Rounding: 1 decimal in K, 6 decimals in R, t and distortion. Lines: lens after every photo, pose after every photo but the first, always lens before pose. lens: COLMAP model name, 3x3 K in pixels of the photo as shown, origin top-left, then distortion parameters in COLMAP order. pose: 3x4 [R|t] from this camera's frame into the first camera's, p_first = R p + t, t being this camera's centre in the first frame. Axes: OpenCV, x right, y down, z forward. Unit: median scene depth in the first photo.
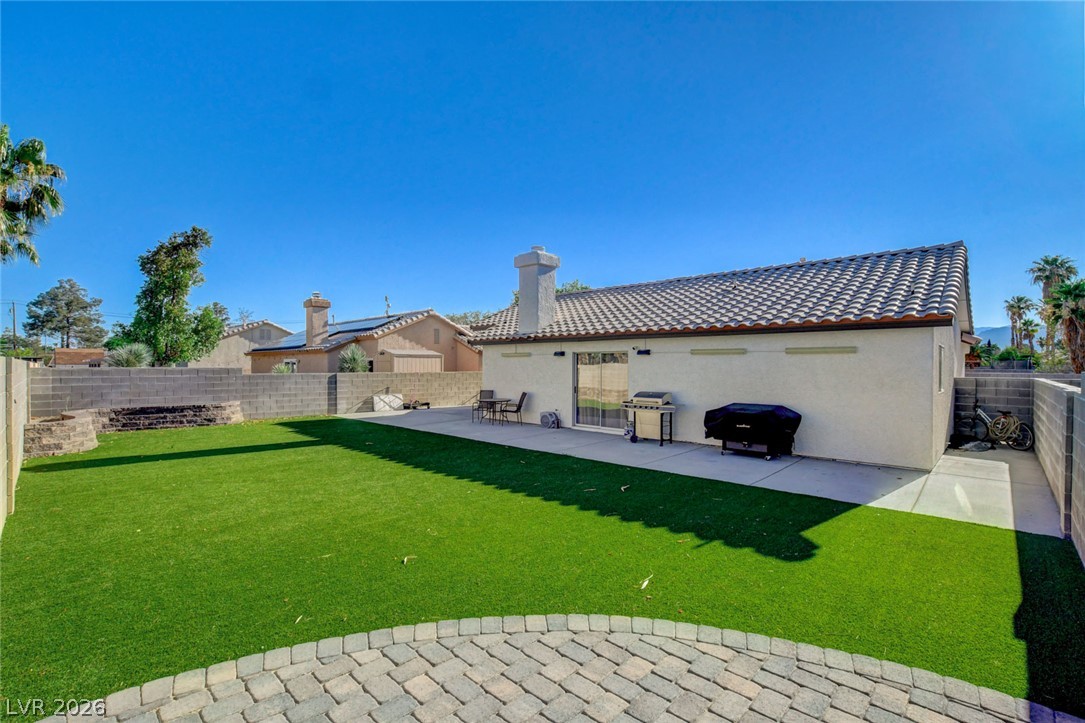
lens RADIAL K [[499.8, 0, 518.5], [0, 499.8, 363.6], [0, 0, 1]] dist [-0.032510, 0.005992]
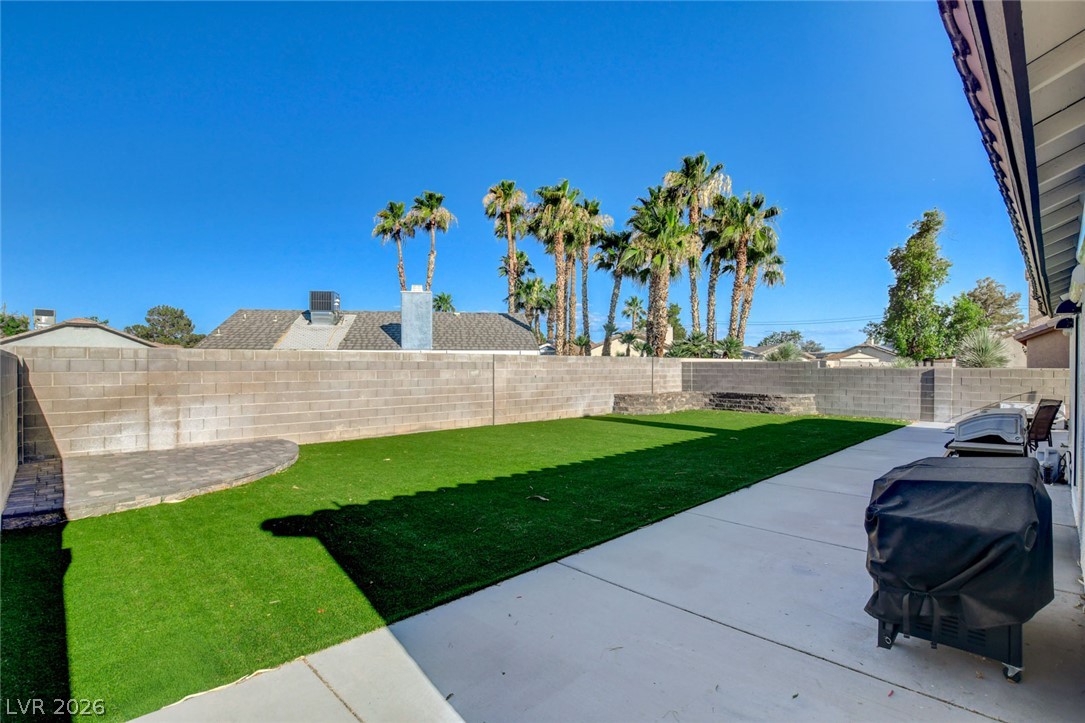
lens RADIAL K [[514.5, 0, 542.1], [0, 514.5, 363.2], [0, 0, 1]] dist [-0.035195, 0.001784]
pose [[-0.019751, -0.005929, -0.999787, 0.529409], [0.001703, 0.999981, -0.005964, 0.019030], [0.999803, -0.001821, -0.019740, 0.519107]]
